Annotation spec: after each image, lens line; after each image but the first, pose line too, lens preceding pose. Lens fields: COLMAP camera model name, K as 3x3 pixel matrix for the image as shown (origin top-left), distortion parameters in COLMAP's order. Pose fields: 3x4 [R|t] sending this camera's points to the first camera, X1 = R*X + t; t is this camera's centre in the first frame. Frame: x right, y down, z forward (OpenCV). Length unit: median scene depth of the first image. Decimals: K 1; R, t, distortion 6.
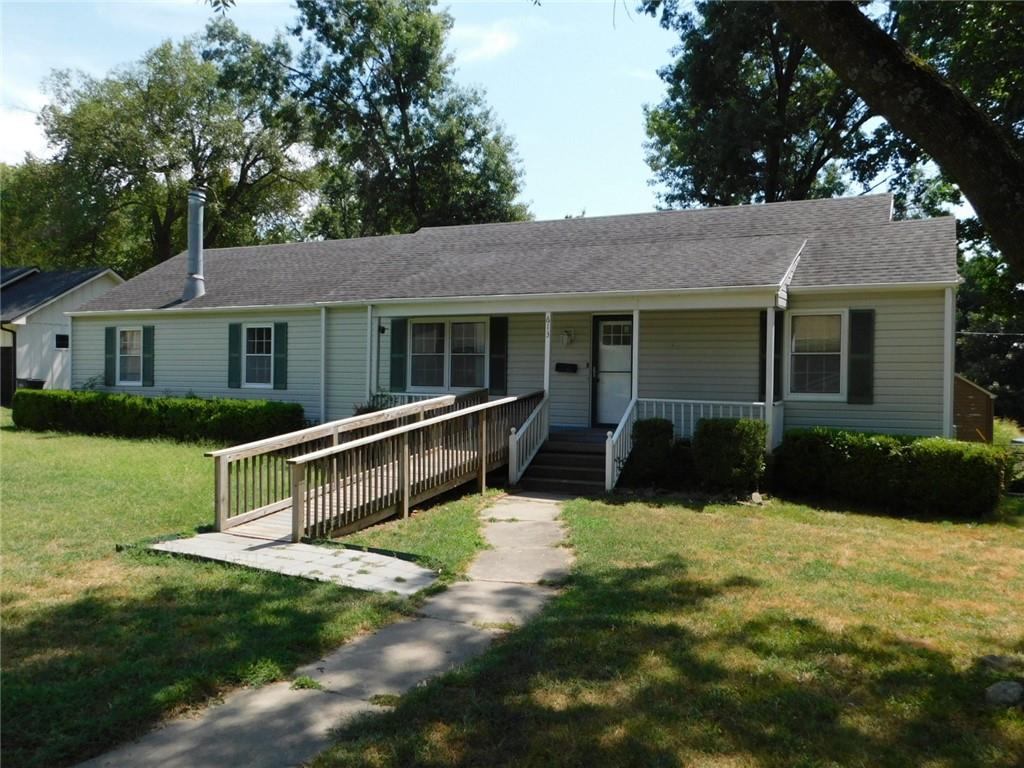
lens RADIAL K [[815.8, 0, 546.2], [0, 815.8, 383.2], [0, 0, 1]] dist [-0.016794, -0.003825]
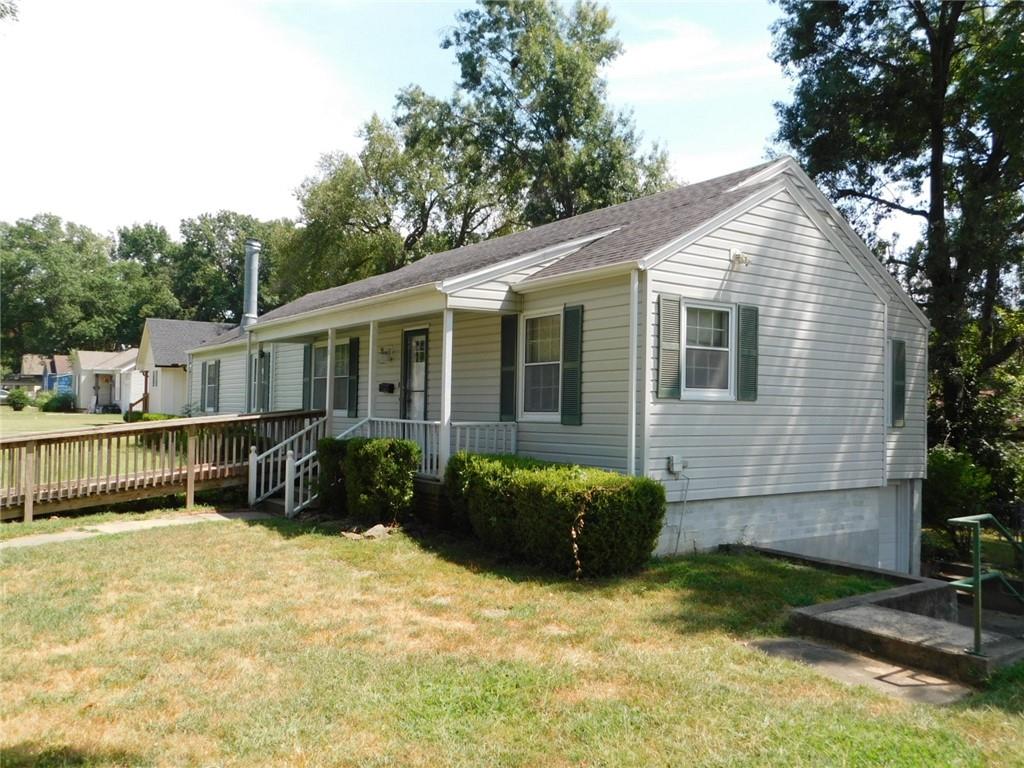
lens RADIAL K [[815.8, 0, 546.2], [0, 815.8, 383.2], [0, 0, 1]] dist [-0.016794, -0.003825]
pose [[0.886129, -0.017587, -0.463105, 0.892905], [-0.002371, 0.999095, -0.042480, 0.022899], [0.463433, 0.038741, 0.885285, 0.341991]]
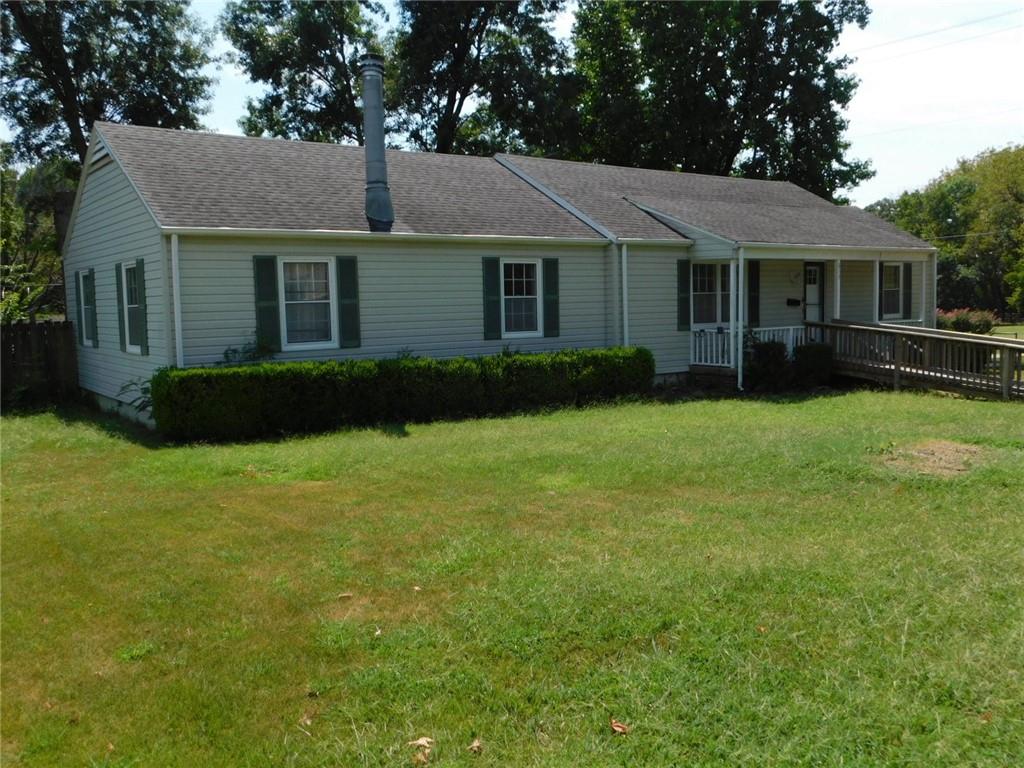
lens RADIAL K [[909.6, 0, 512.0], [0, 909.6, 384.0], [0, 0, 1]] dist [-0.062969, -0.001324]
pose [[0.488163, -0.091698, 0.867922, -0.633544], [0.048854, 0.995777, 0.077728, -0.010583], [-0.871384, 0.004458, 0.490581, 0.309766]]
